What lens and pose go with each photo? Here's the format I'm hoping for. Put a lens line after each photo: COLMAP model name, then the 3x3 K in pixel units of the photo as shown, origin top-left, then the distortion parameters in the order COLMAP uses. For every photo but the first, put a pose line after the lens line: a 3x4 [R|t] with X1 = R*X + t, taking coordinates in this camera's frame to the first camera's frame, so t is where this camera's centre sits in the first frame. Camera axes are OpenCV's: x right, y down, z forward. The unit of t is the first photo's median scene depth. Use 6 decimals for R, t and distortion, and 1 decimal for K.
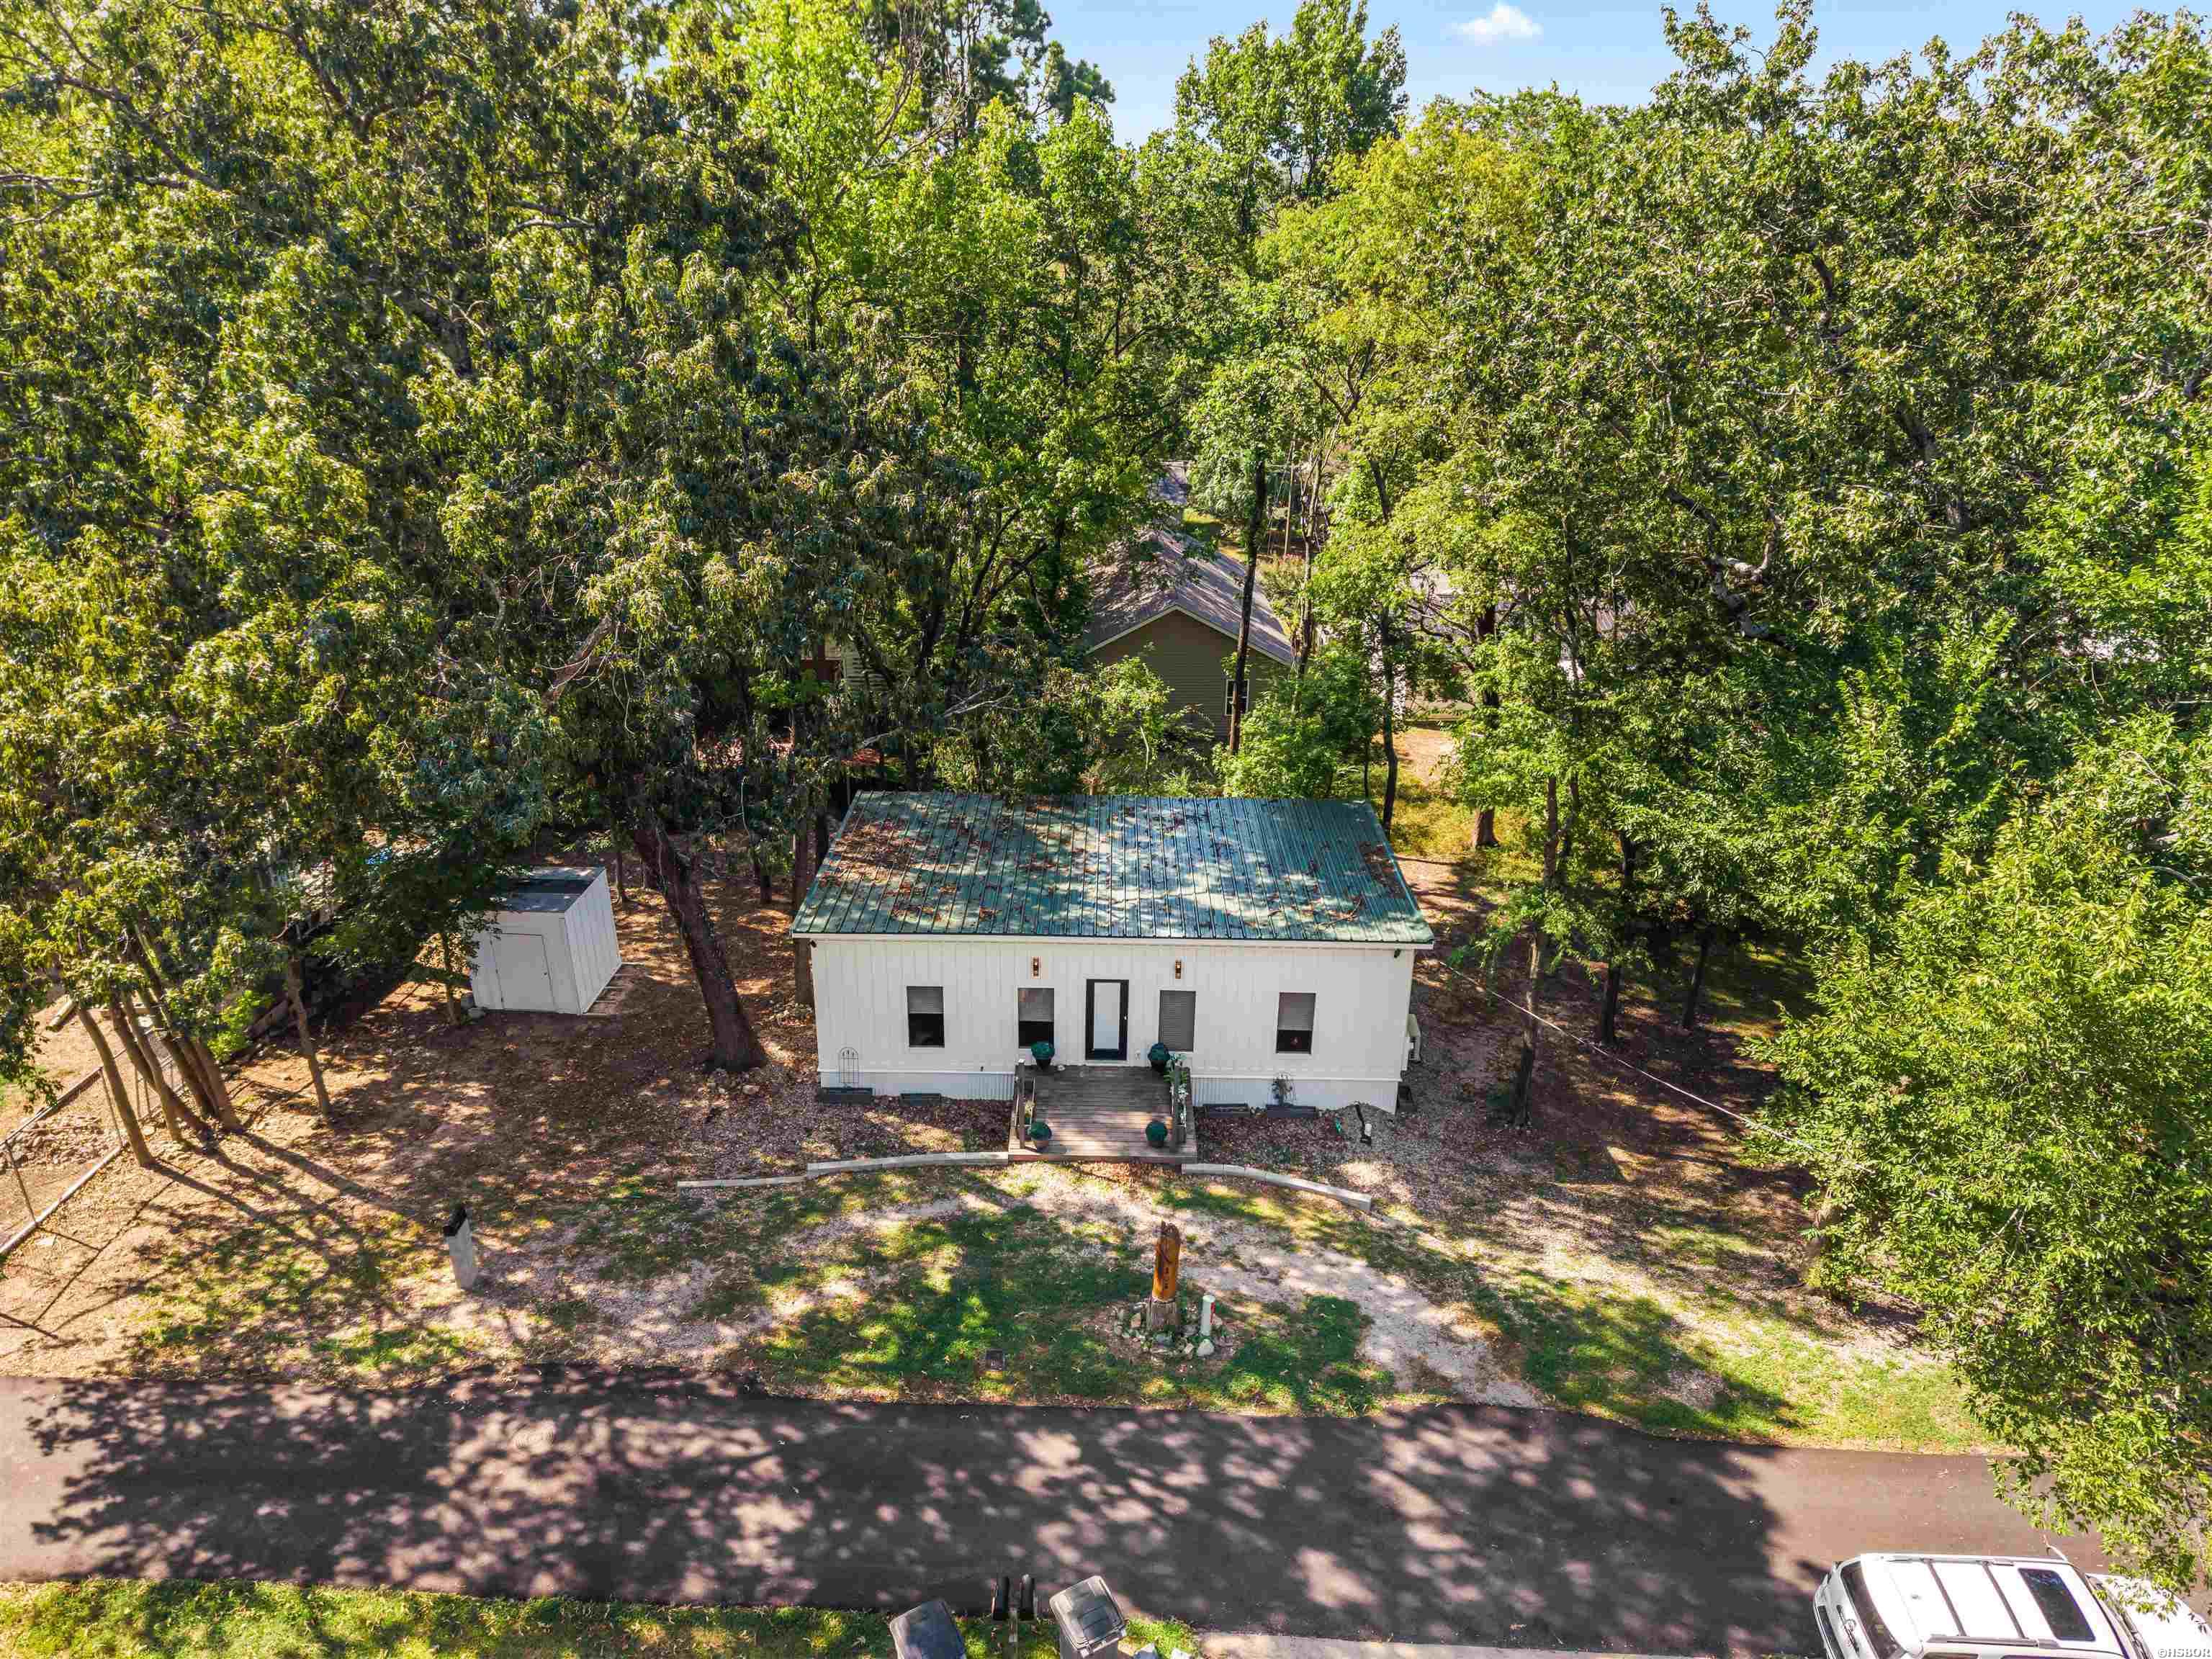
lens RADIAL K [[1469.6, 0, 1106.0], [0, 1469.6, 829.5], [0, 0, 1]] dist [0.009386, 0.003104]
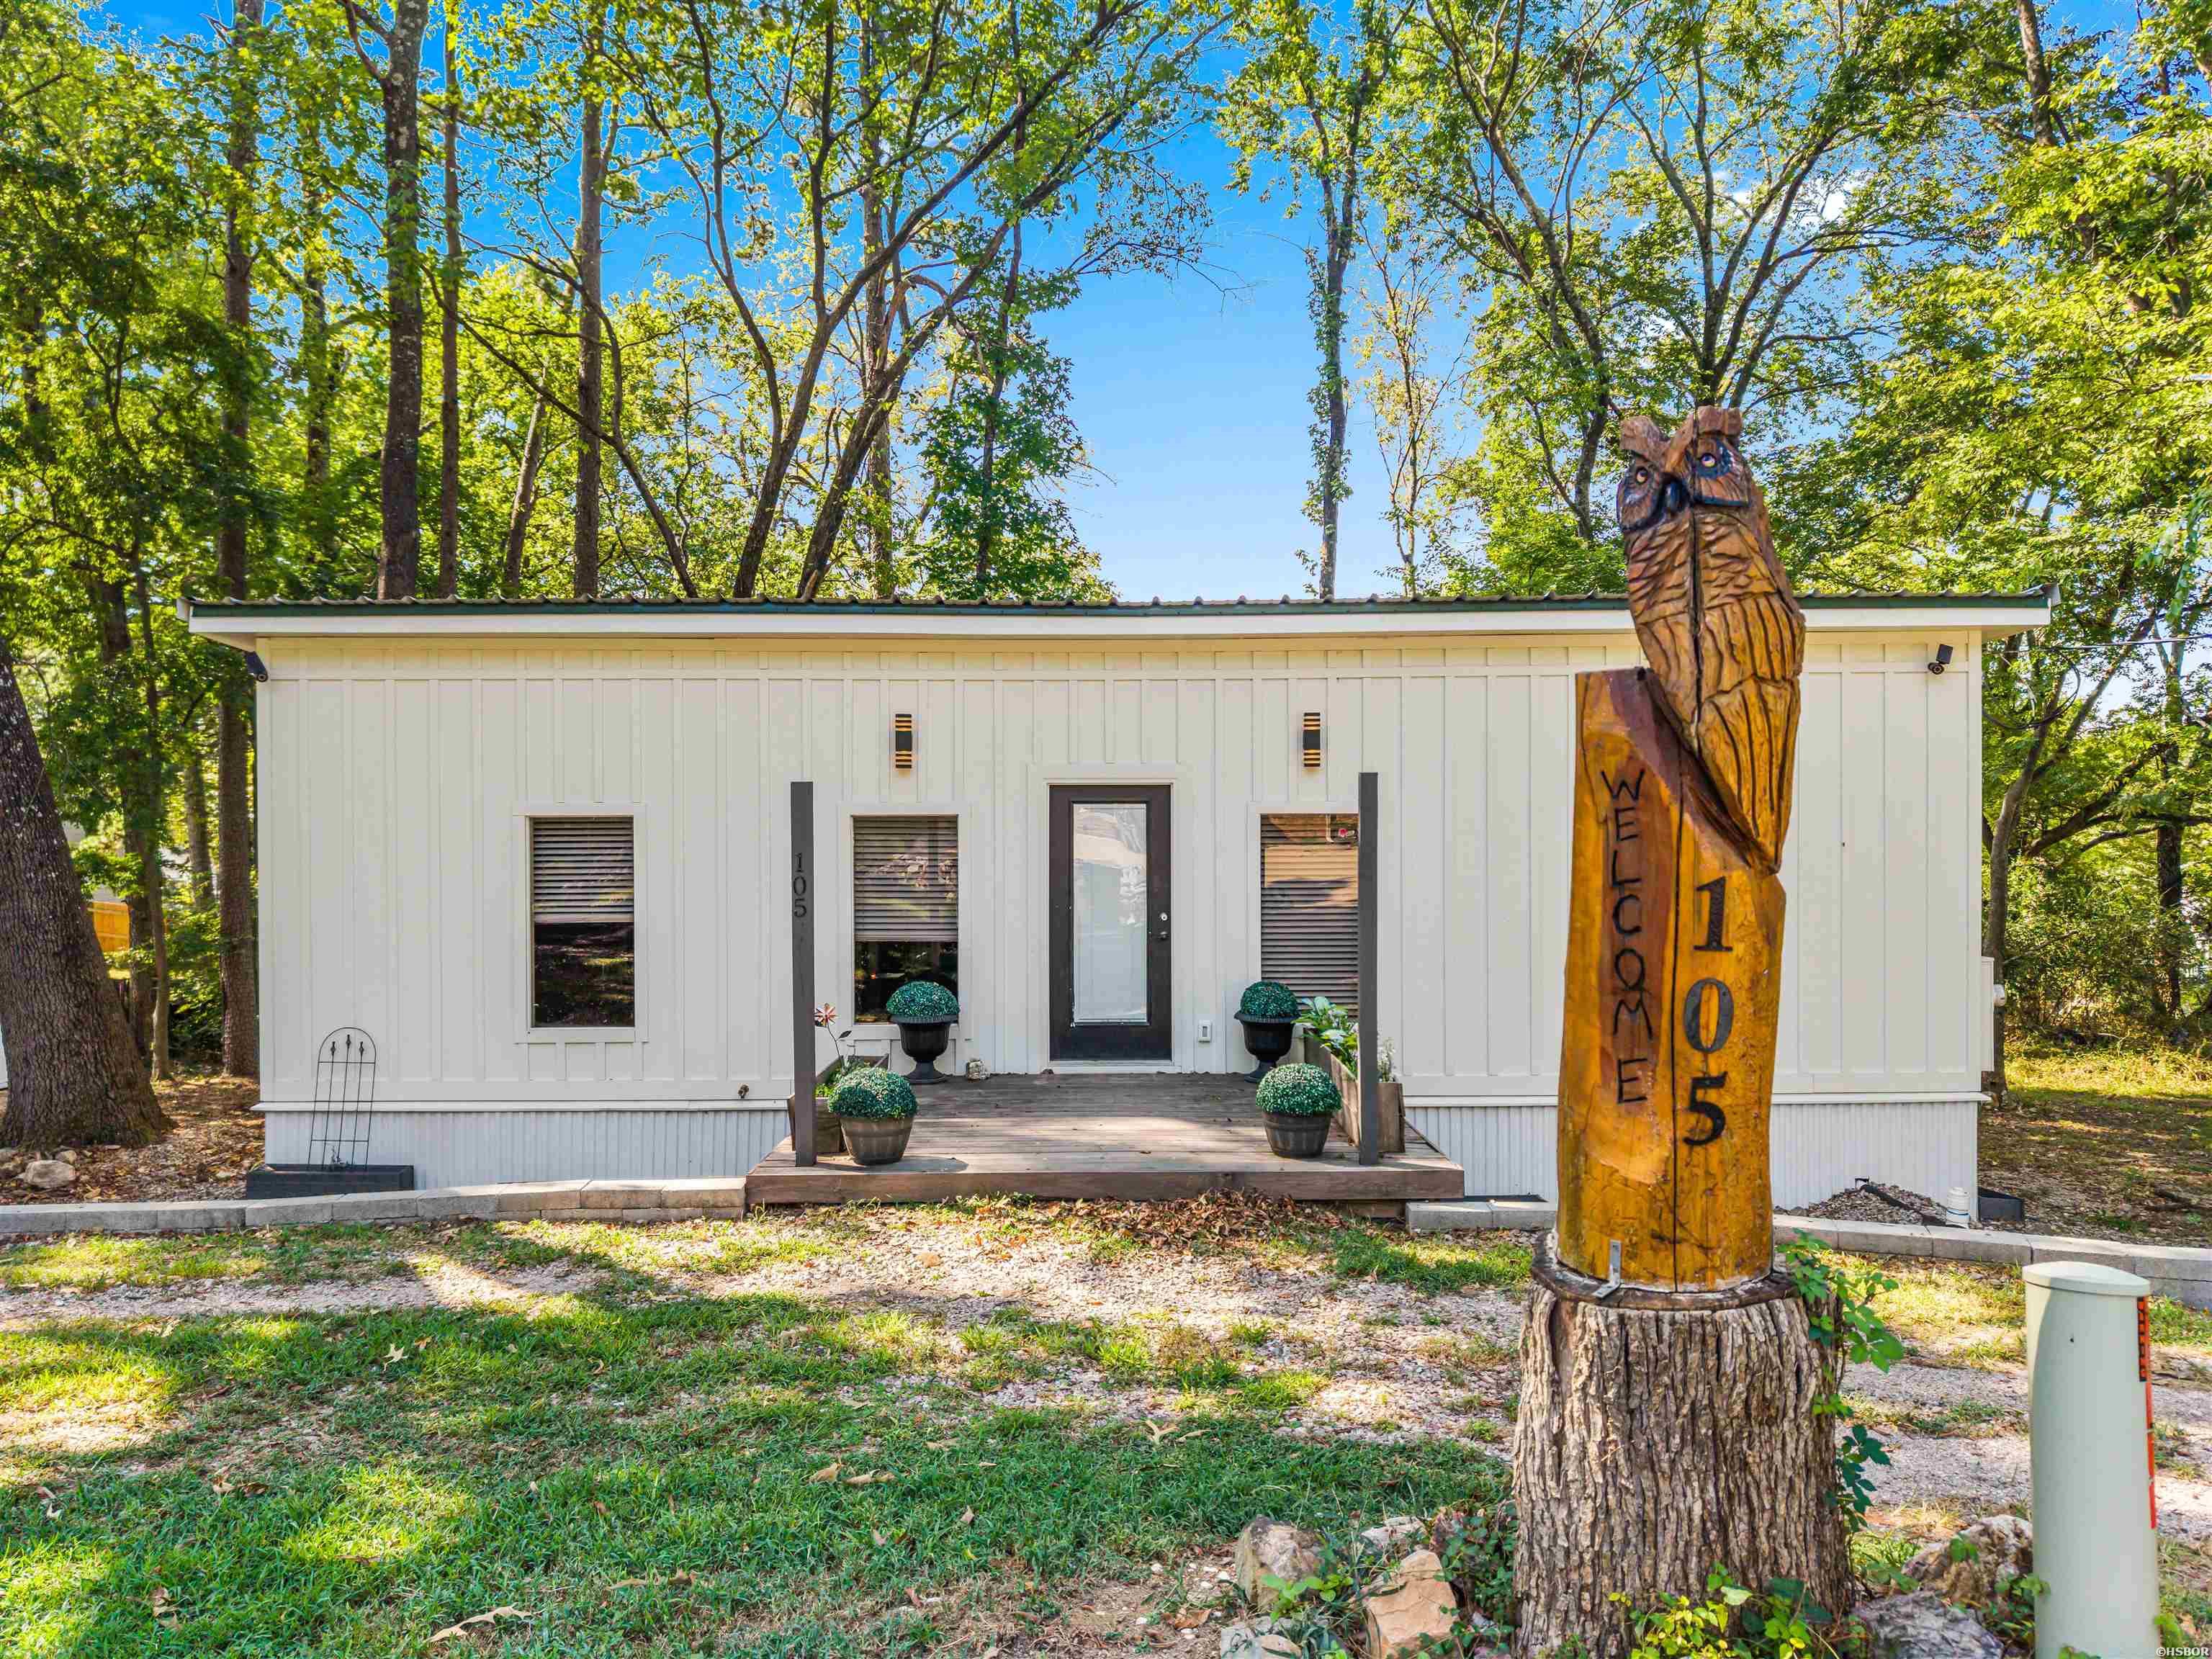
lens RADIAL K [[1469.6, 0, 1106.0], [0, 1469.6, 829.5], [0, 0, 1]] dist [0.009386, 0.003104]
pose [[0.999735, -0.022096, 0.006436, -0.002278], [0.022841, 0.918369, -0.395065, 0.245211], [0.002819, 0.395108, 0.918631, 0.669361]]
